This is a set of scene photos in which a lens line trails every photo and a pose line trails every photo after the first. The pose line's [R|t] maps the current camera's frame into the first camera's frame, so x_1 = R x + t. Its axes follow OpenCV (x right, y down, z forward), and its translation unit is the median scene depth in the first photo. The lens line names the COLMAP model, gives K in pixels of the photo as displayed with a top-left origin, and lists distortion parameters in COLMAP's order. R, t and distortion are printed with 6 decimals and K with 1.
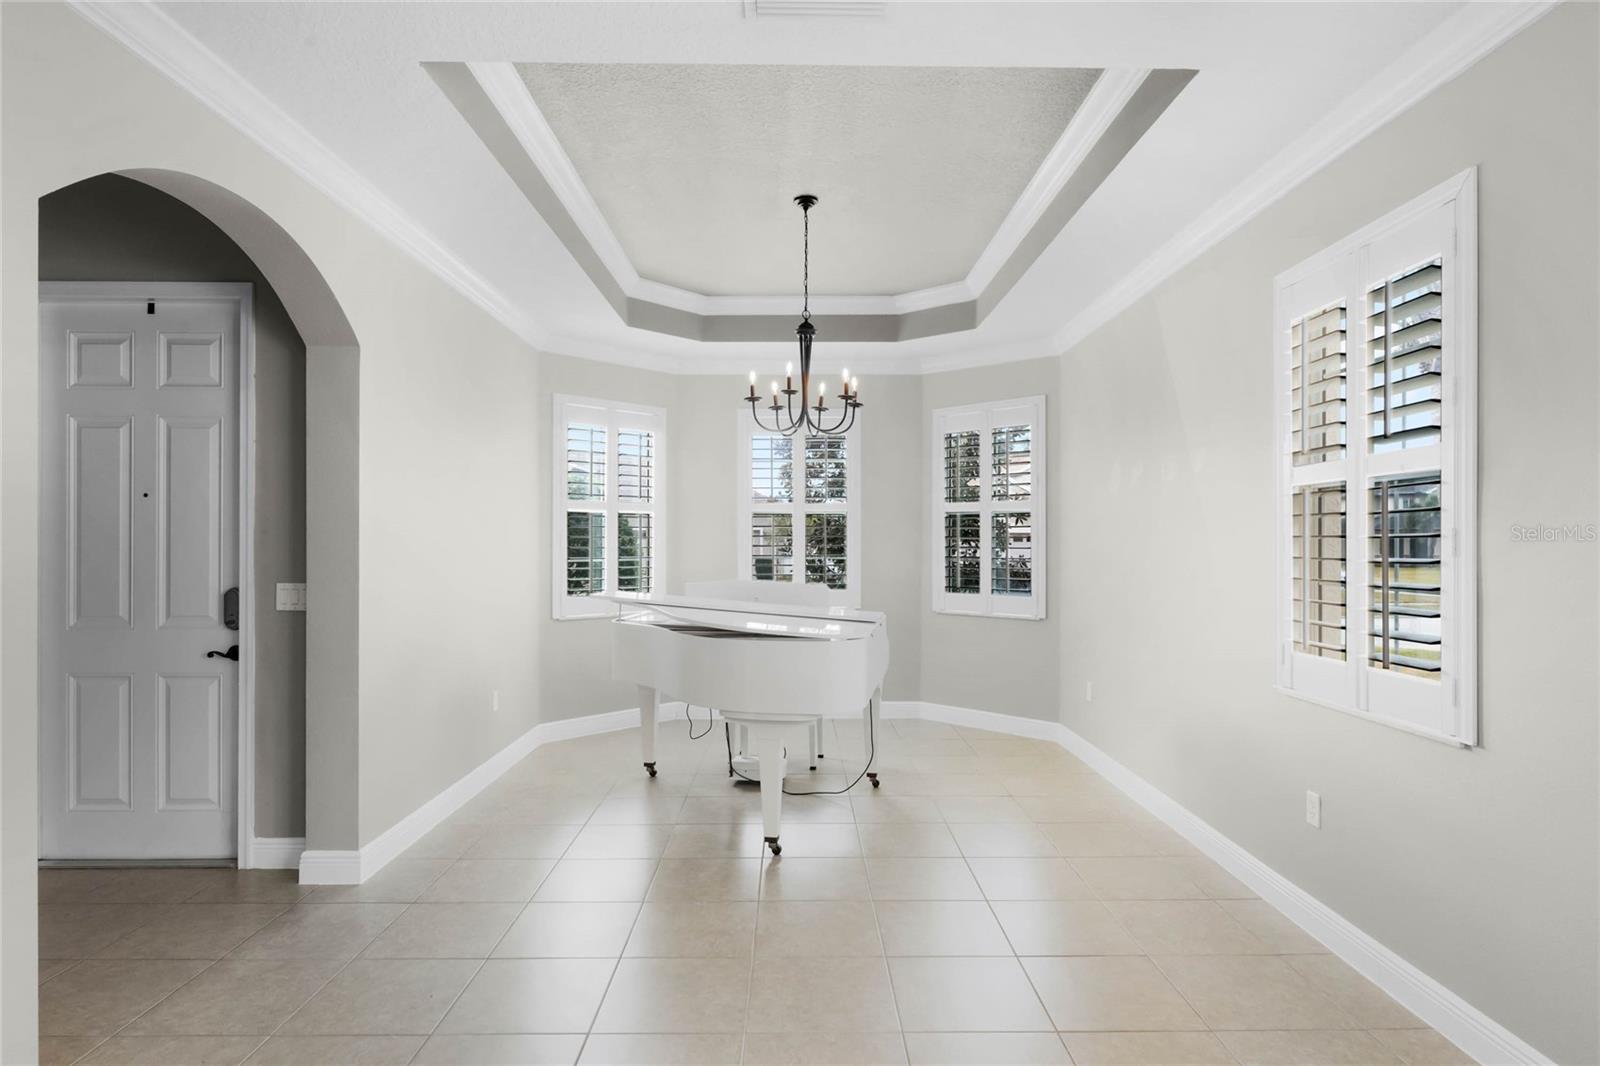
lens RADIAL K [[854.3, 0, 805.8], [0, 854.3, 537.7], [0, 0, 1]] dist [-0.001642, 0.000948]
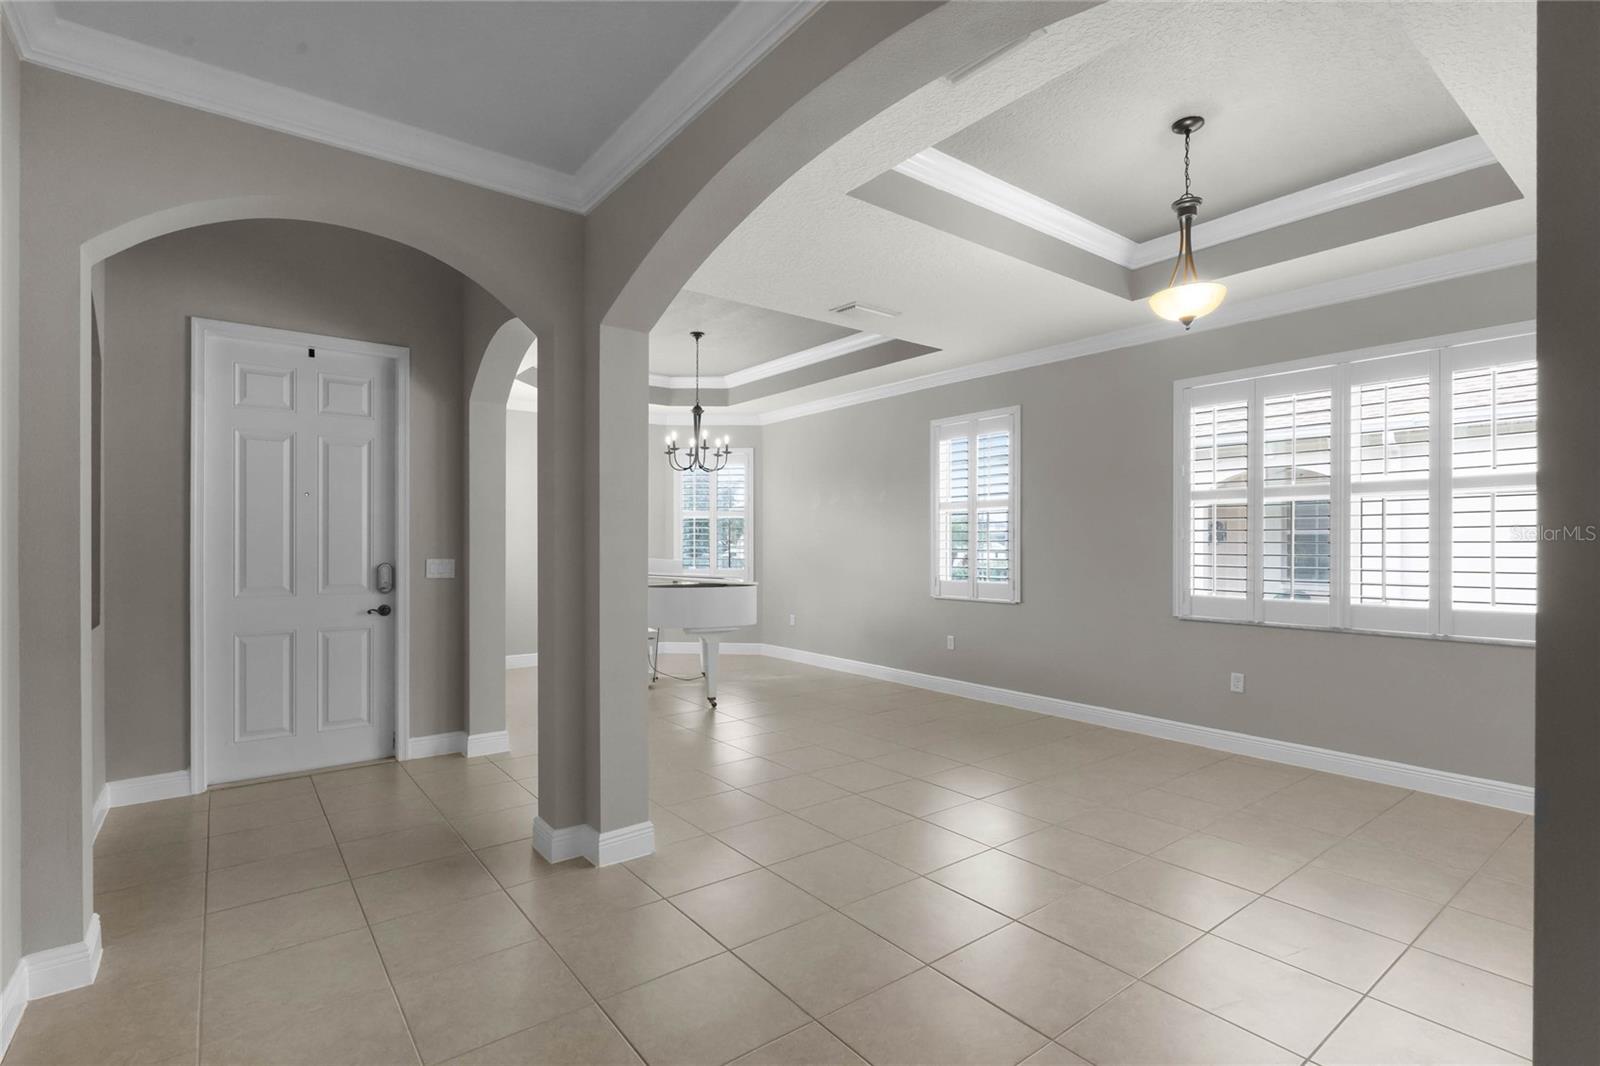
lens RADIAL K [[748.9, 0, 800.0], [0, 748.9, 533.0], [0, 0, 1]] dist [-0.004308, -0.000350]
pose [[0.801258, 0.006889, 0.598279, -0.831387], [-0.001998, 0.999959, -0.008838, 0.018337], [-0.598315, 0.005886, 0.801239, -0.369681]]
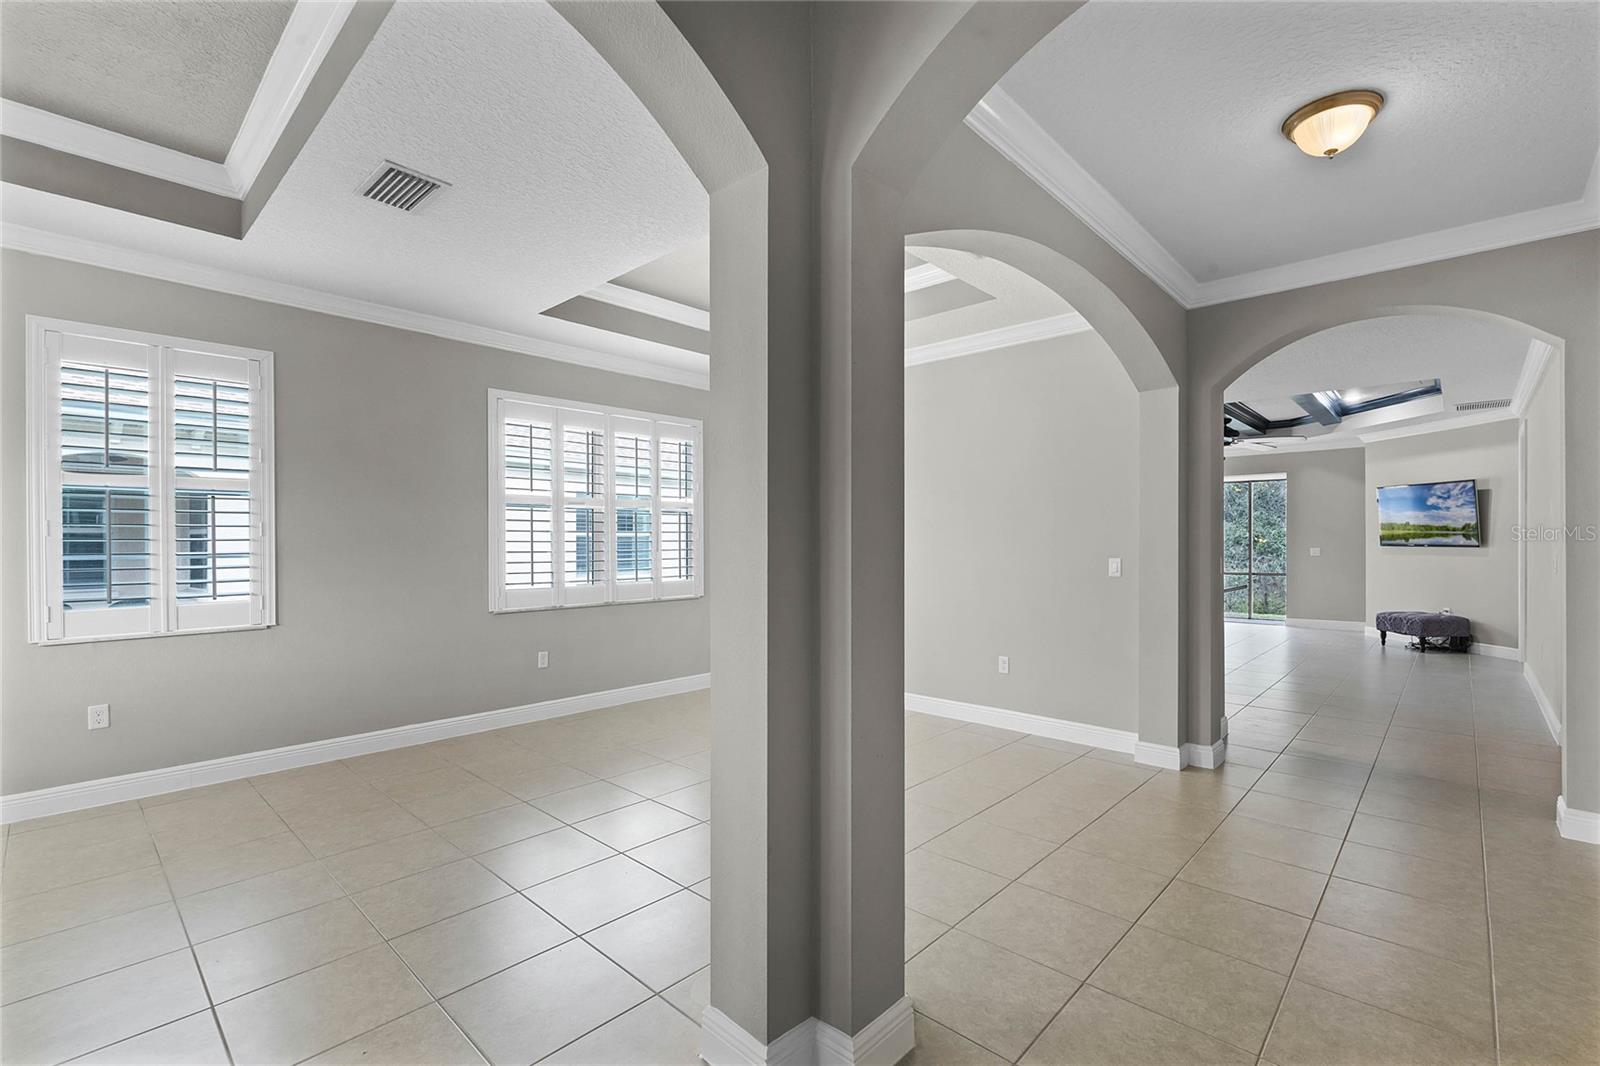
lens RADIAL K [[713.4, 0, 804.1], [0, 713.4, 522.3], [0, 0, 1]] dist [-0.000104, -0.000309]
pose [[-0.718148, 0.020106, 0.695600, -0.853691], [-0.001356, 0.999540, -0.030291, 0.025794], [-0.695889, -0.022696, -0.717791, 0.832035]]
